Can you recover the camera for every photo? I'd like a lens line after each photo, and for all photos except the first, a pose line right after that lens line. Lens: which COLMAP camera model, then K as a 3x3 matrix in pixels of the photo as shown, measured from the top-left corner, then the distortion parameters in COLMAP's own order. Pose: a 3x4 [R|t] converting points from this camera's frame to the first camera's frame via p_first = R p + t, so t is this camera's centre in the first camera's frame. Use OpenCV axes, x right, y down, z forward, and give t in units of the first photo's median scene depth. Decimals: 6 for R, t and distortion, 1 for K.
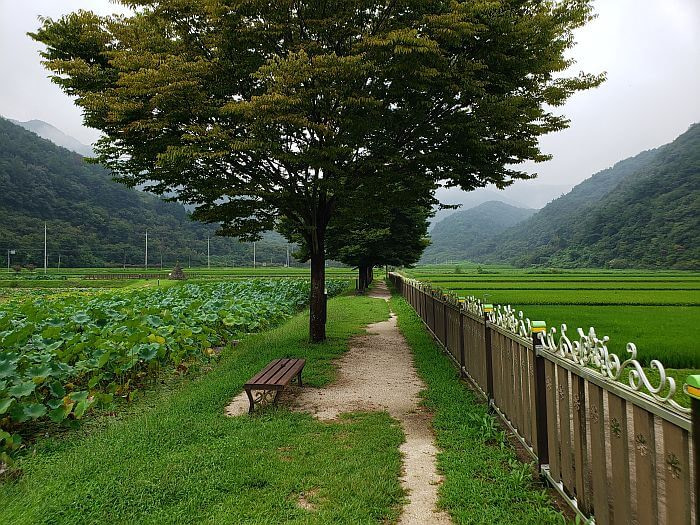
lens RADIAL K [[539.6, 0, 338.9], [0, 539.6, 263.2], [0, 0, 1]] dist [0.032040, -0.028943]
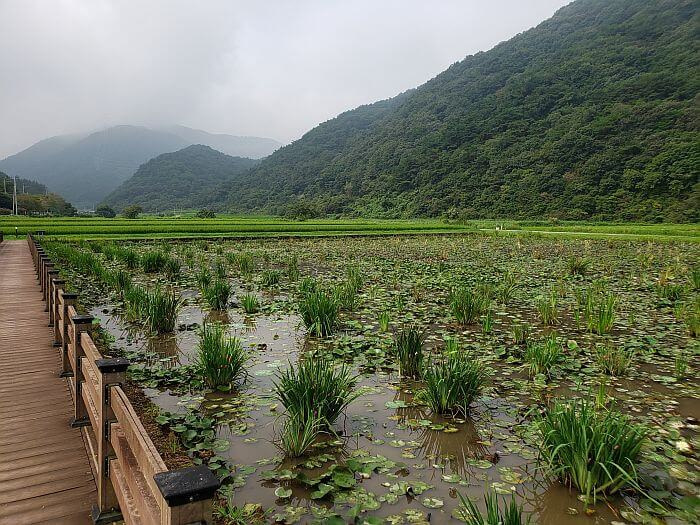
lens RADIAL K [[539.6, 0, 340.2], [0, 539.6, 269.7], [0, 0, 1]] dist [0.032040, -0.028943]
pose [[0.825057, -0.051647, 0.562685, -0.158304], [-0.006372, 0.994900, 0.100662, 0.004501], [-0.565014, -0.086637, 0.820520, 0.352065]]
